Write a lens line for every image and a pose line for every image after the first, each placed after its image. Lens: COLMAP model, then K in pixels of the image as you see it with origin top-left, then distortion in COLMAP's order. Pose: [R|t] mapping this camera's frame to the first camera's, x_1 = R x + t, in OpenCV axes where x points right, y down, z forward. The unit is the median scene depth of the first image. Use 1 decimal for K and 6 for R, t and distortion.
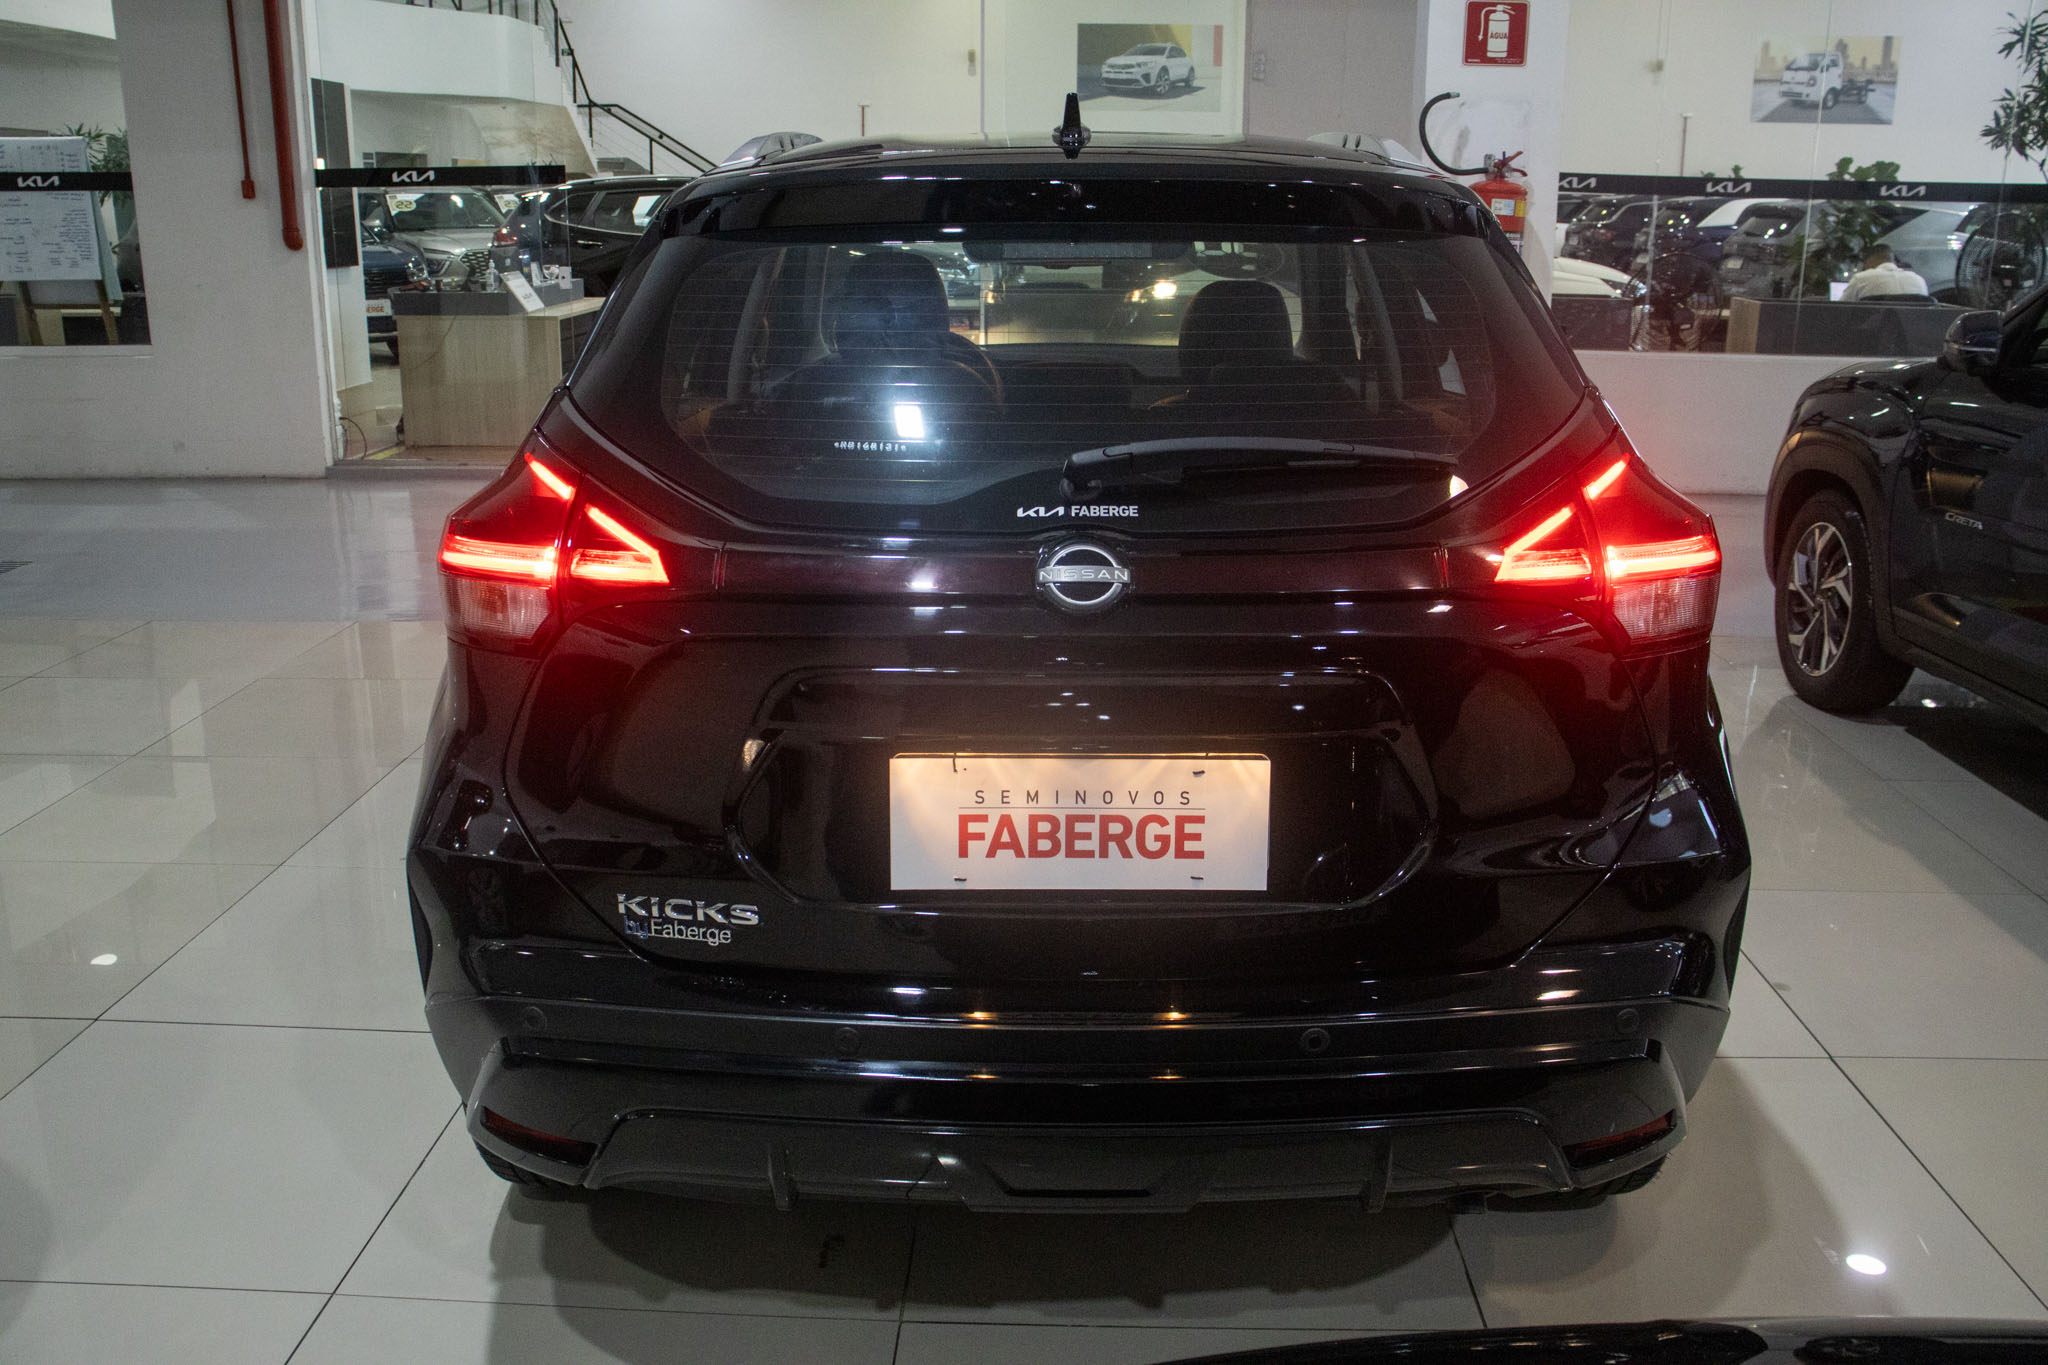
lens RADIAL K [[1873.0, 0, 1024.4], [0, 1873.0, 690.5], [0, 0, 1]] dist [-0.104563, -0.011972]
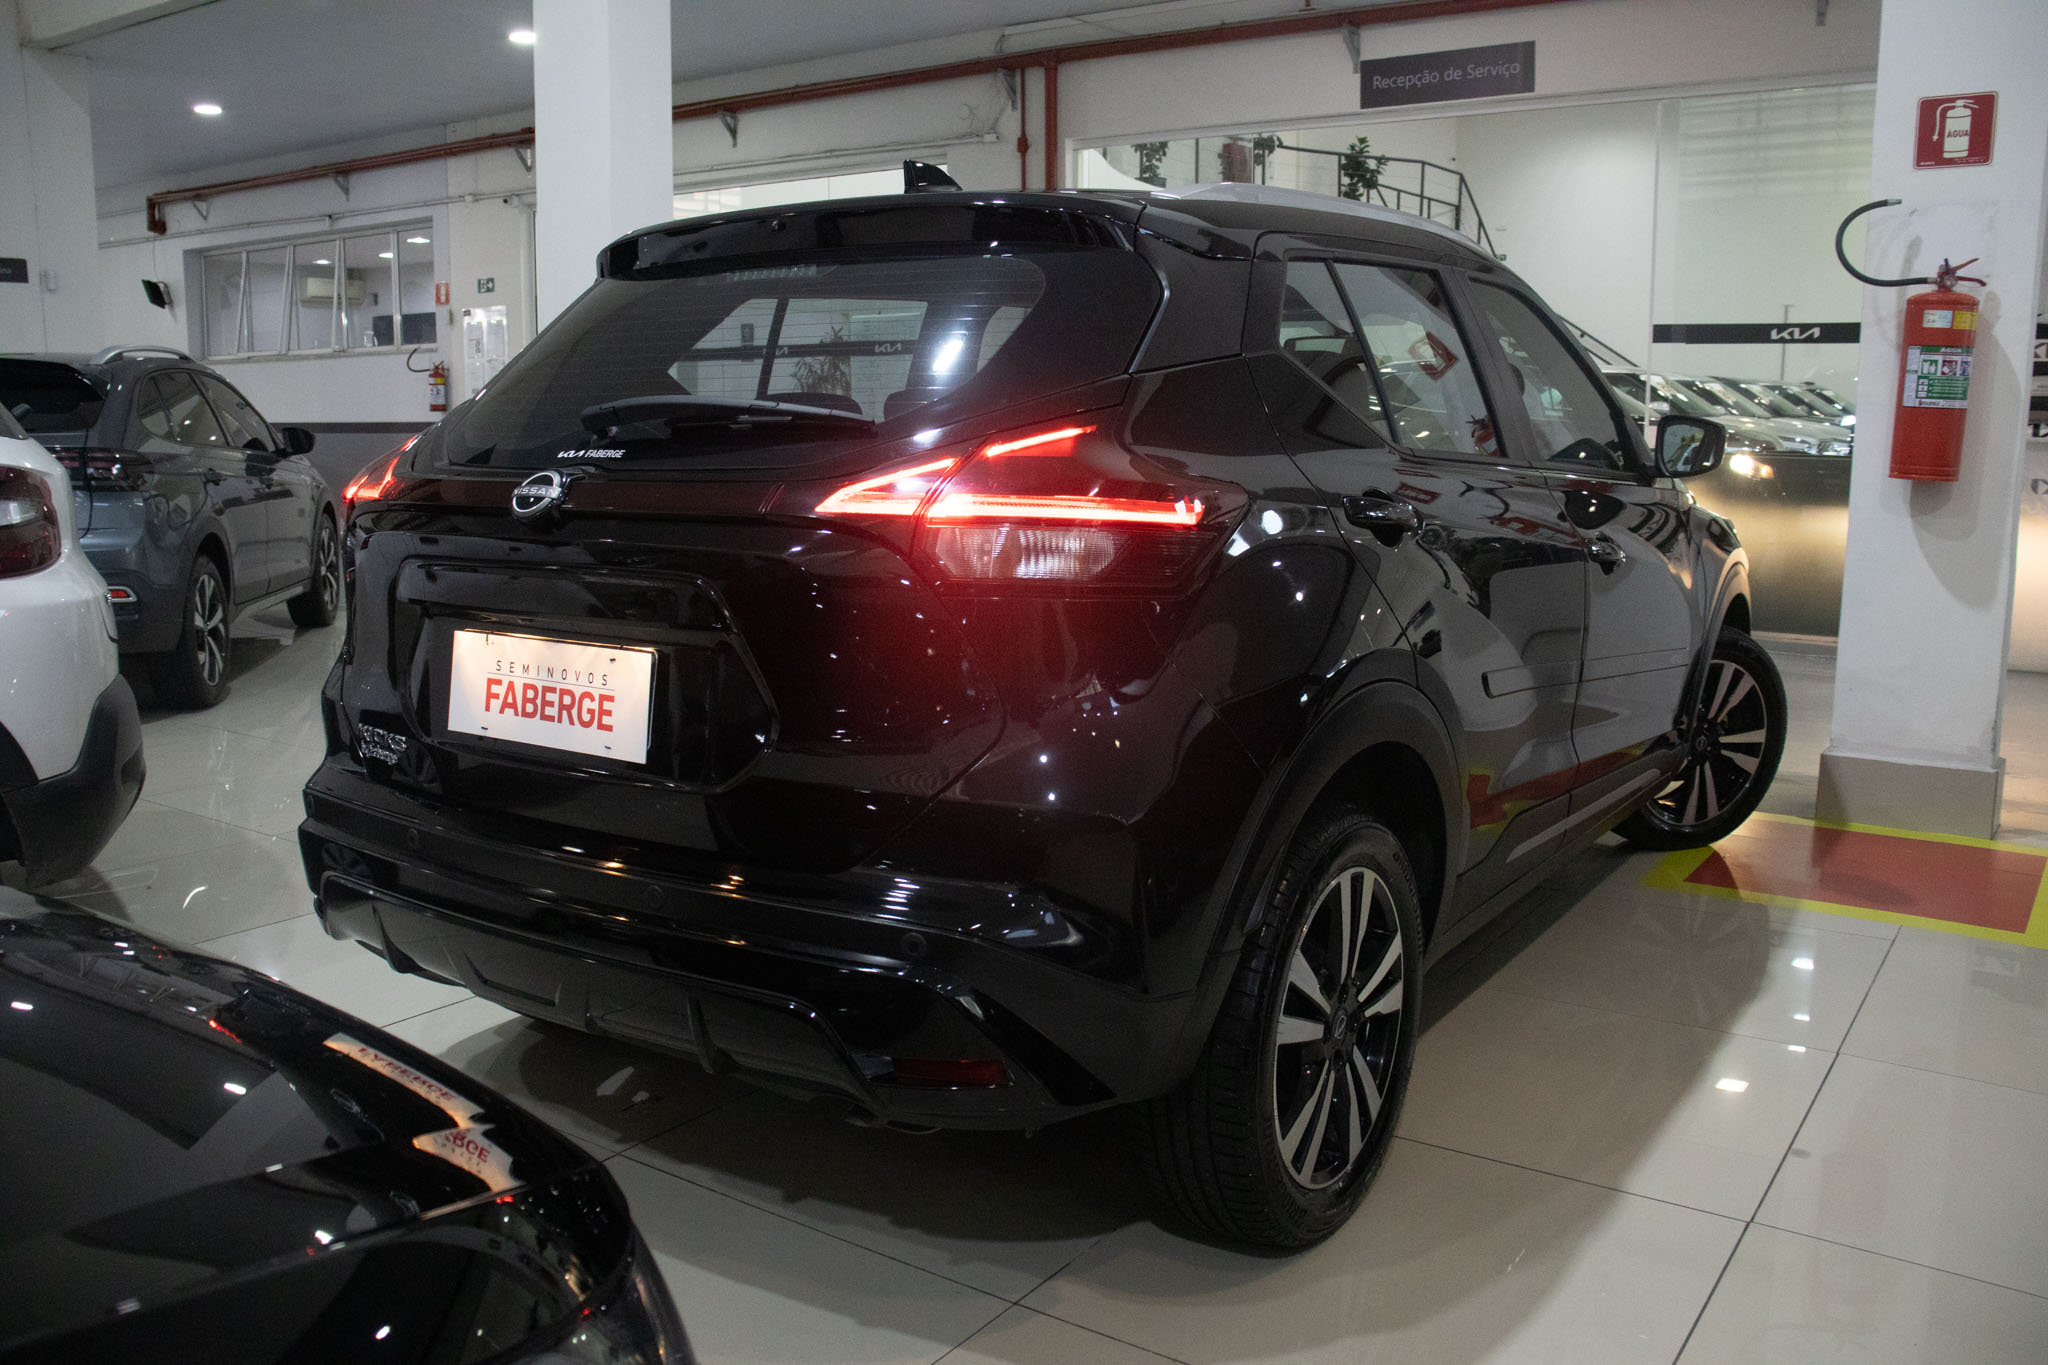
lens RADIAL K [[1776.5, 0, 1026.3], [0, 1776.5, 675.5], [0, 0, 1]] dist [-0.059780, 0.001789]
pose [[0.804849, 0.081632, -0.587838, 0.772433], [-0.155542, 0.984886, -0.076193, 0.077772], [0.572734, 0.152758, 0.805382, 0.169580]]
